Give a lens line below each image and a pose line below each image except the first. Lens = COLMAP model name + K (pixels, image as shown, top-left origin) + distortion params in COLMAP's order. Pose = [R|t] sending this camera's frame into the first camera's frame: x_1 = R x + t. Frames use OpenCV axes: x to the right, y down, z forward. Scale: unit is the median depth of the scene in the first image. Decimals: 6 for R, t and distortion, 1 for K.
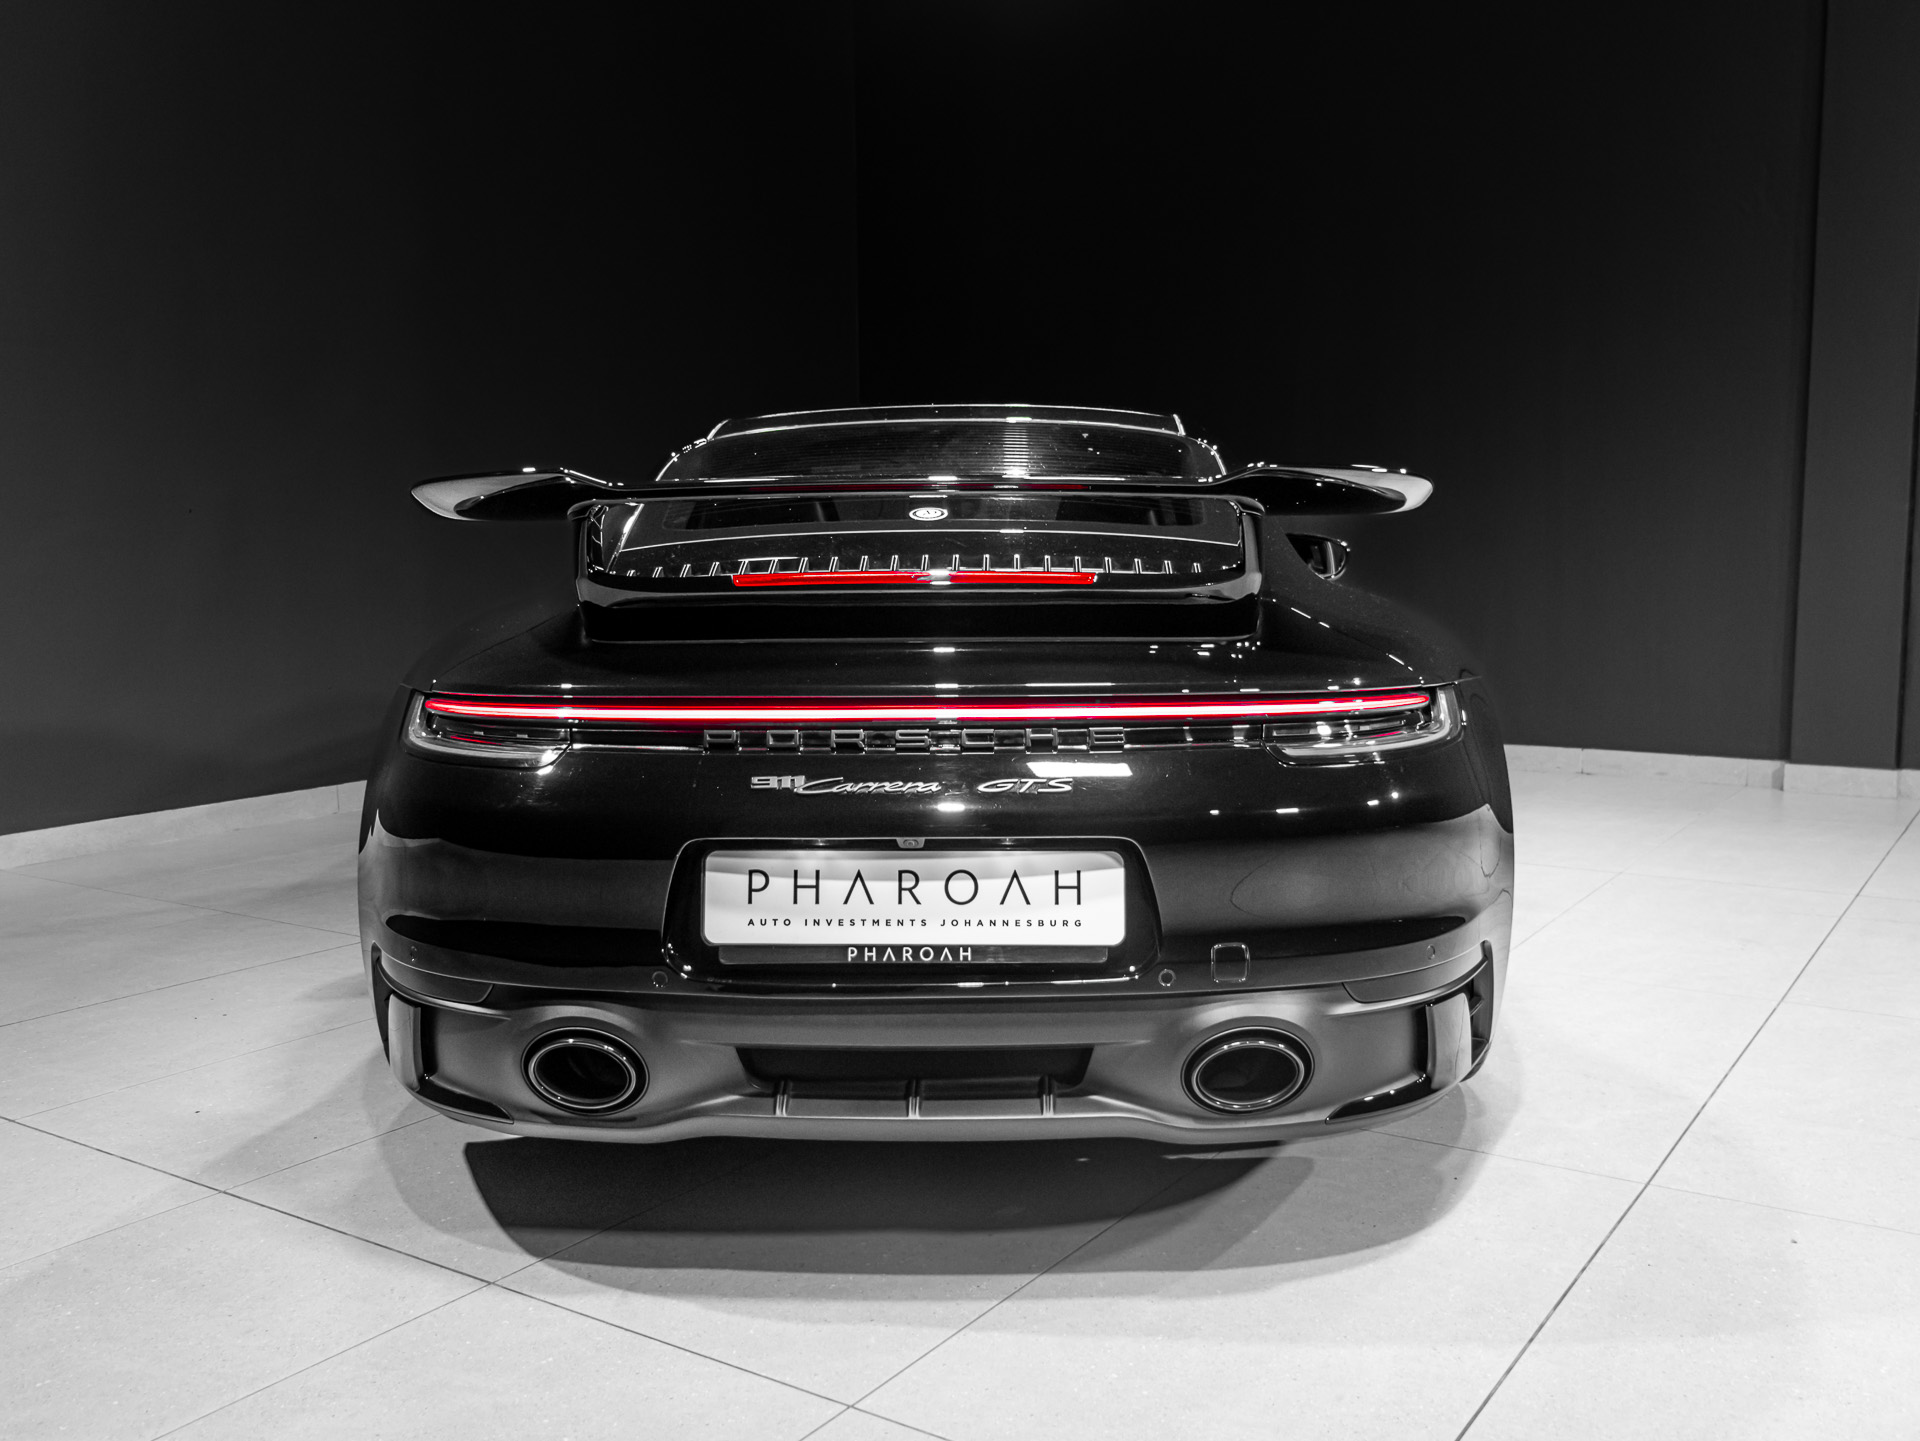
lens RADIAL K [[1759.0, 0, 960.0], [0, 1759.0, 720.5], [0, 0, 1]] dist [-0.003698, -0.014209]
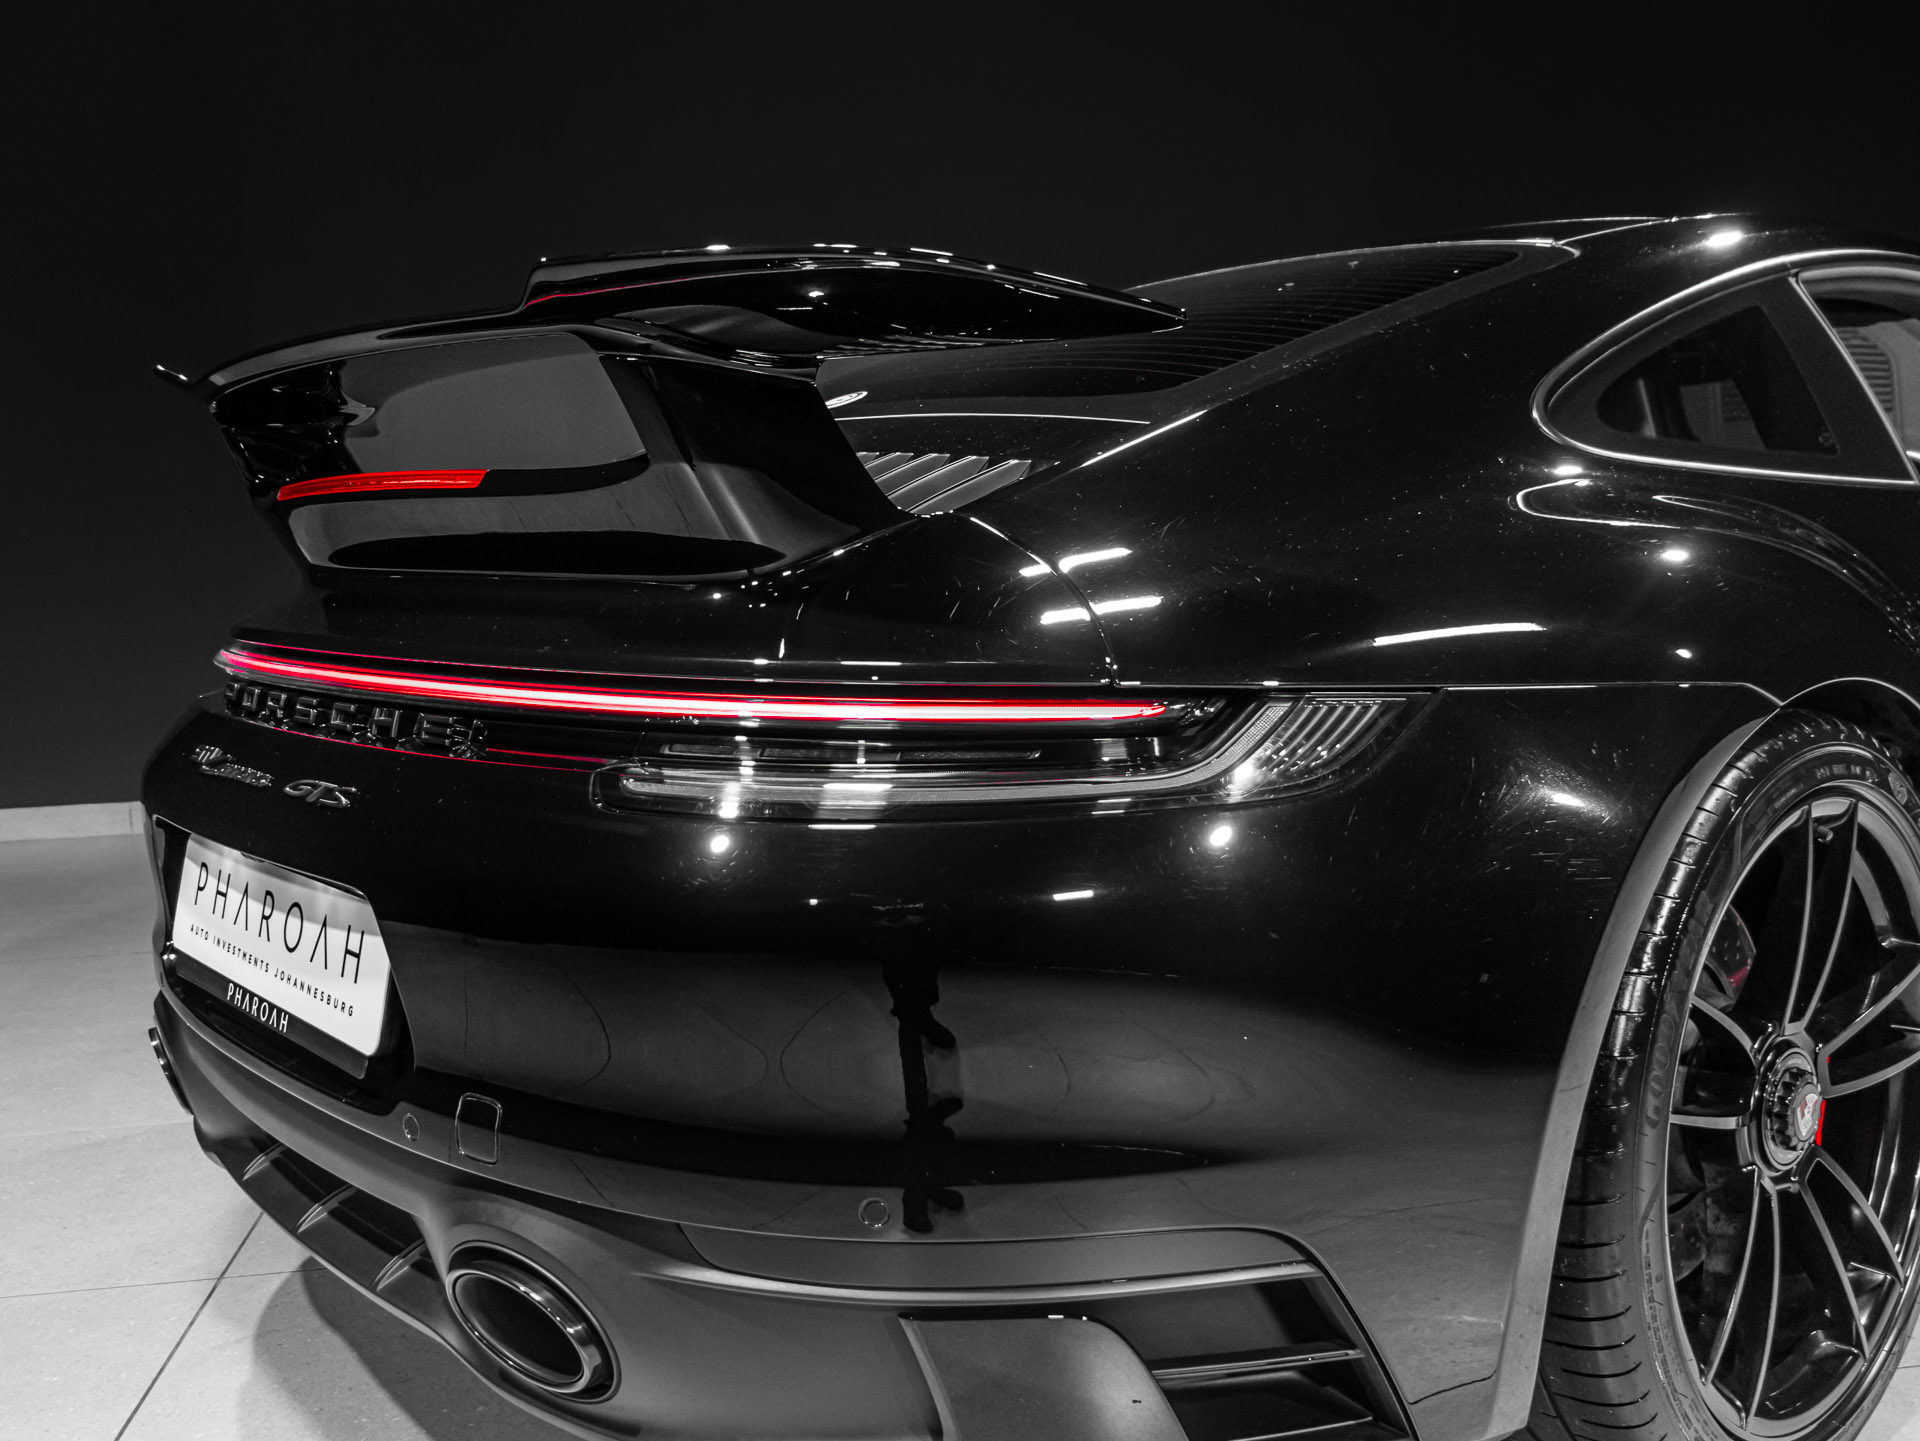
lens RADIAL K [[1759.0, 0, 960.0], [0, 1759.0, 720.5], [0, 0, 1]] dist [-0.003698, -0.014209]
pose [[0.668814, 0.076479, -0.739485, 0.685866], [-0.055896, 0.997052, 0.052564, -0.038149], [0.741325, 0.006179, 0.671117, 0.727119]]
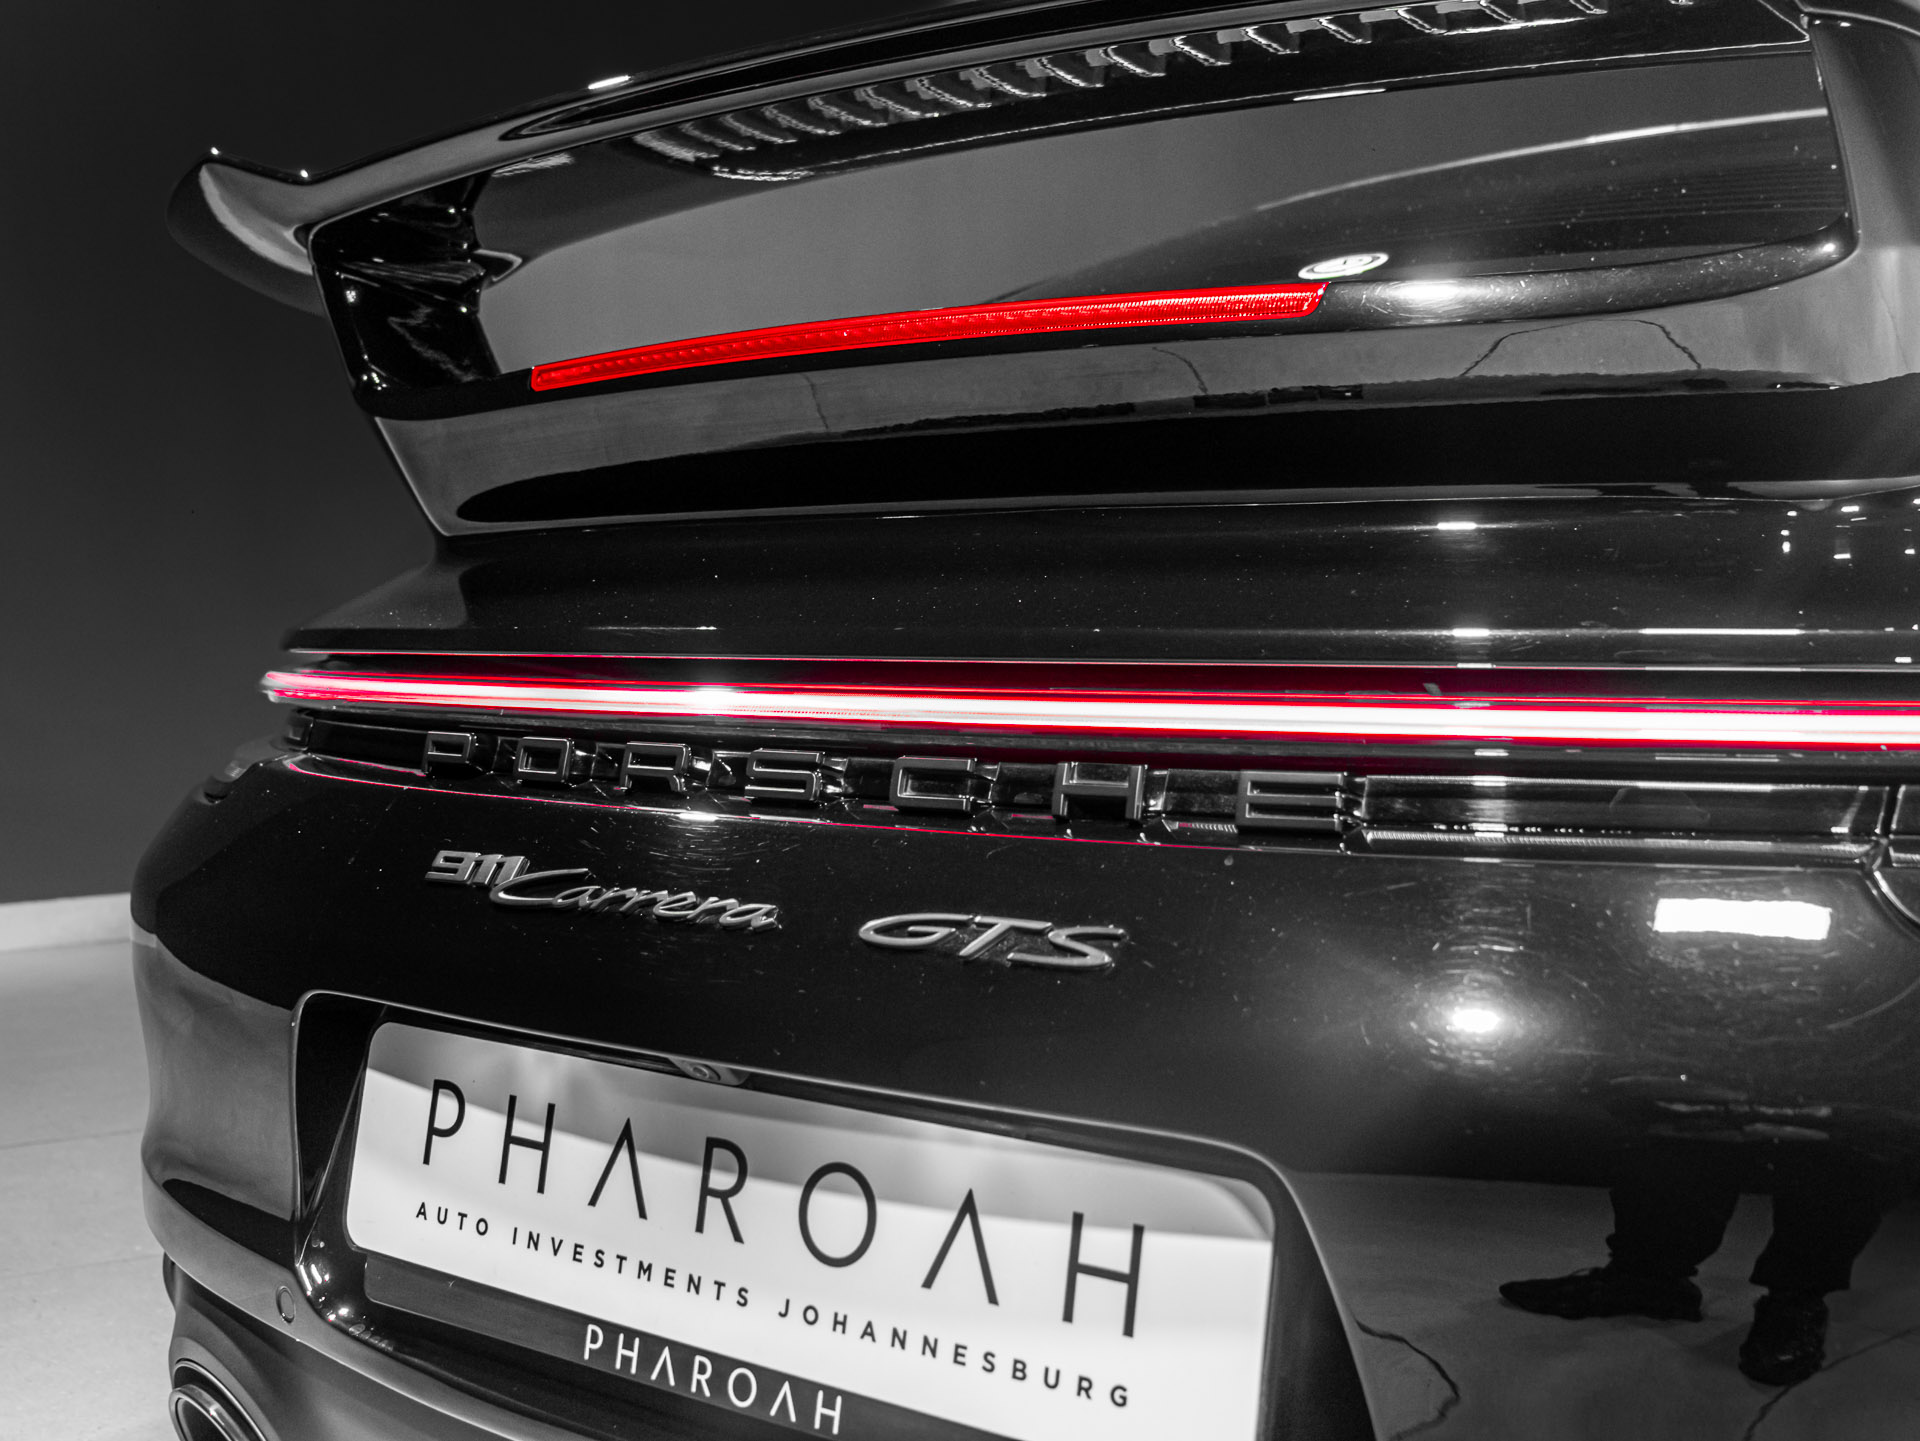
lens RADIAL K [[2010.8, 0, 960.0], [0, 2010.8, 720.5], [0, 0, 1]] dist [-0.037172, -0.010958]
pose [[0.830452, 0.033823, -0.556063, 0.234421], [-0.042381, 0.999098, -0.002524, -0.001357], [0.555476, 0.025663, 0.831137, 0.685469]]
